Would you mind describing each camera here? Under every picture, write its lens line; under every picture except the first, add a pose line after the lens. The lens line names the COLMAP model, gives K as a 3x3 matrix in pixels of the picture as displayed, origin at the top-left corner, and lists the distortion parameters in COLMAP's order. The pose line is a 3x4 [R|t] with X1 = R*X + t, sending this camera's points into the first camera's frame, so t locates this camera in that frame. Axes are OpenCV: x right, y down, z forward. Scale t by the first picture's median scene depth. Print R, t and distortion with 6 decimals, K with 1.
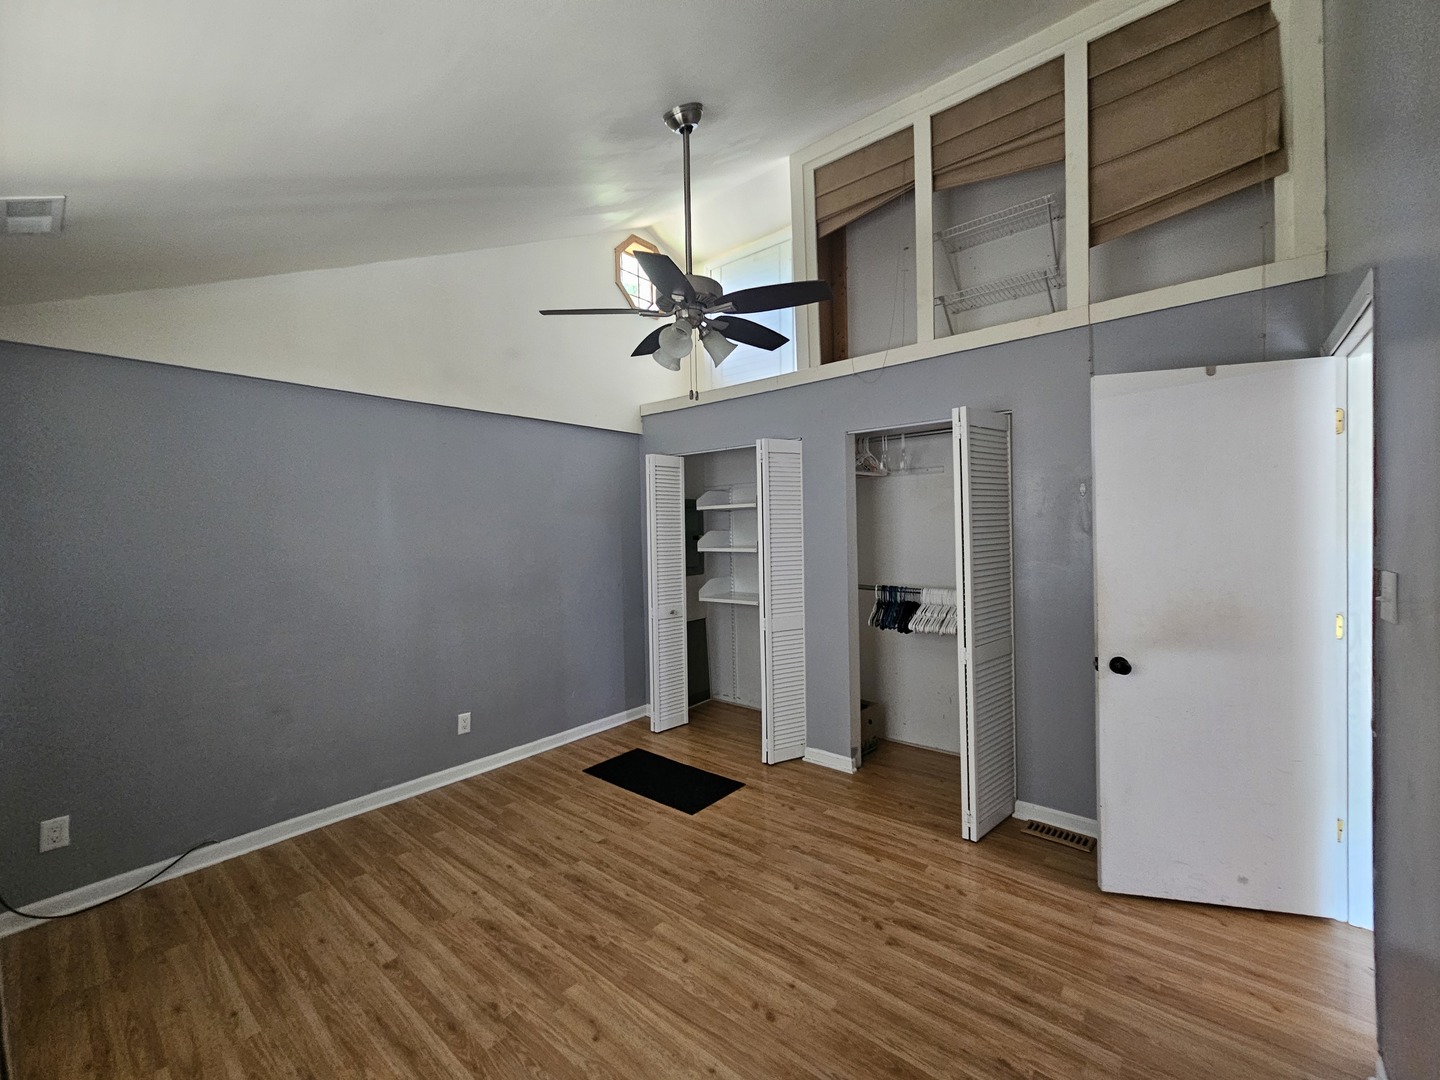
lens RADIAL K [[594.5, 0, 720.0], [0, 594.5, 540.0], [0, 0, 1]] dist [-0.008698, 0.005224]
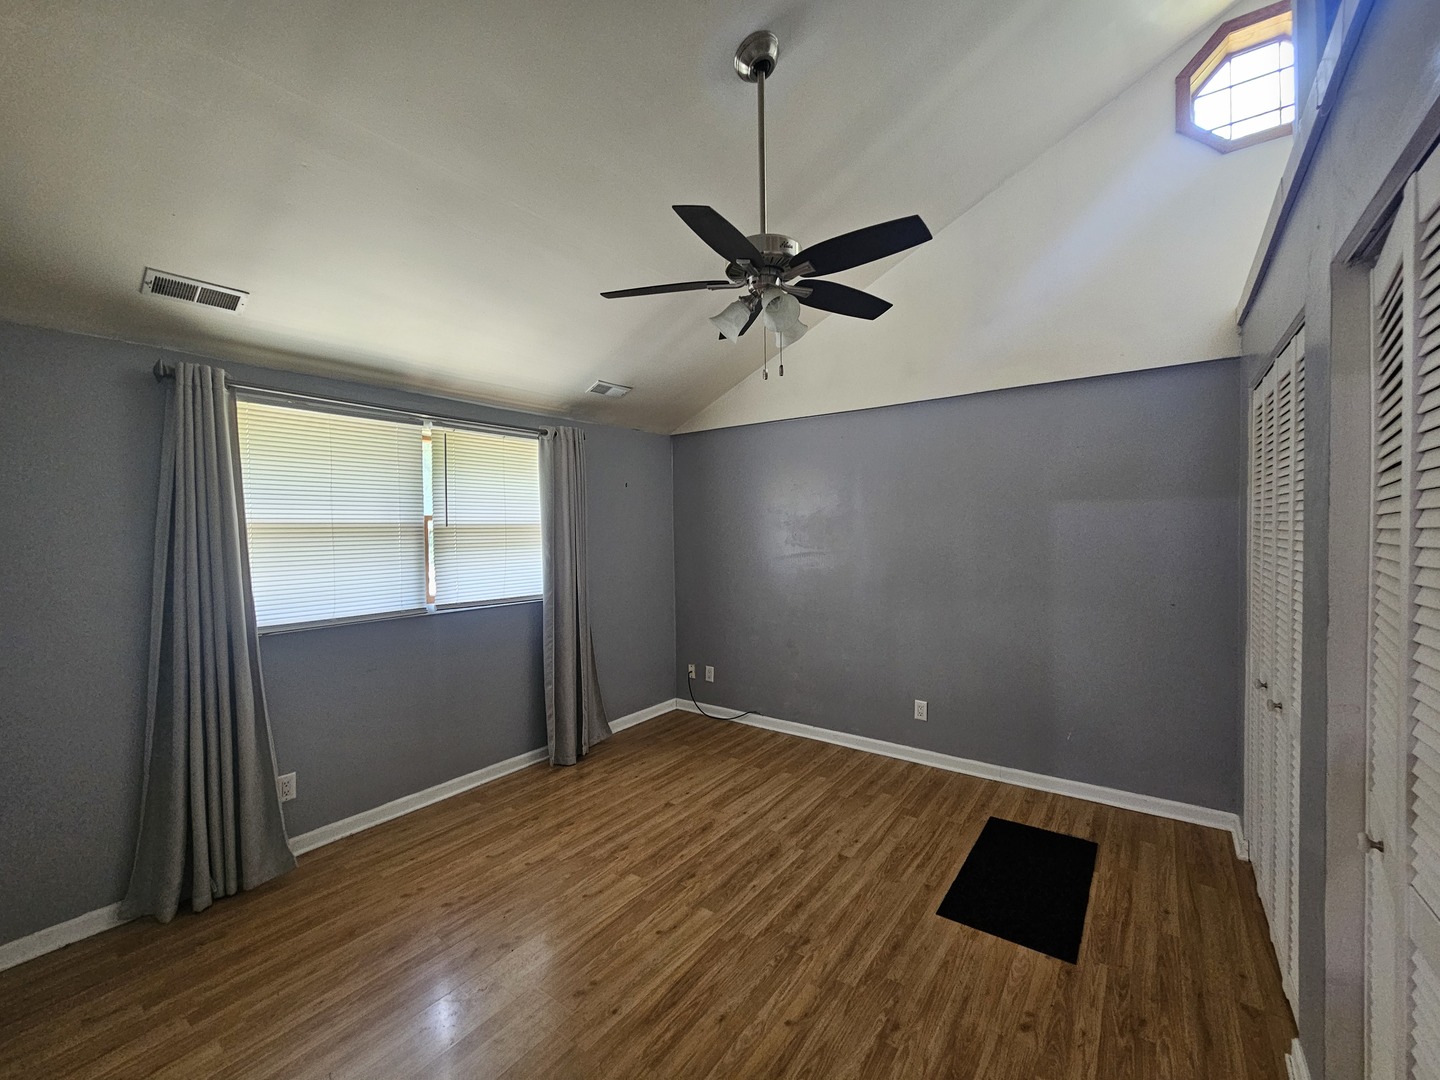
lens RADIAL K [[594.5, 0, 720.0], [0, 594.5, 540.0], [0, 0, 1]] dist [-0.008698, 0.005224]
pose [[0.060215, 0.042020, -0.997301, 0.762113], [-0.002698, 0.999117, 0.041934, -0.037594], [0.998182, 0.000166, 0.060275, 0.801594]]
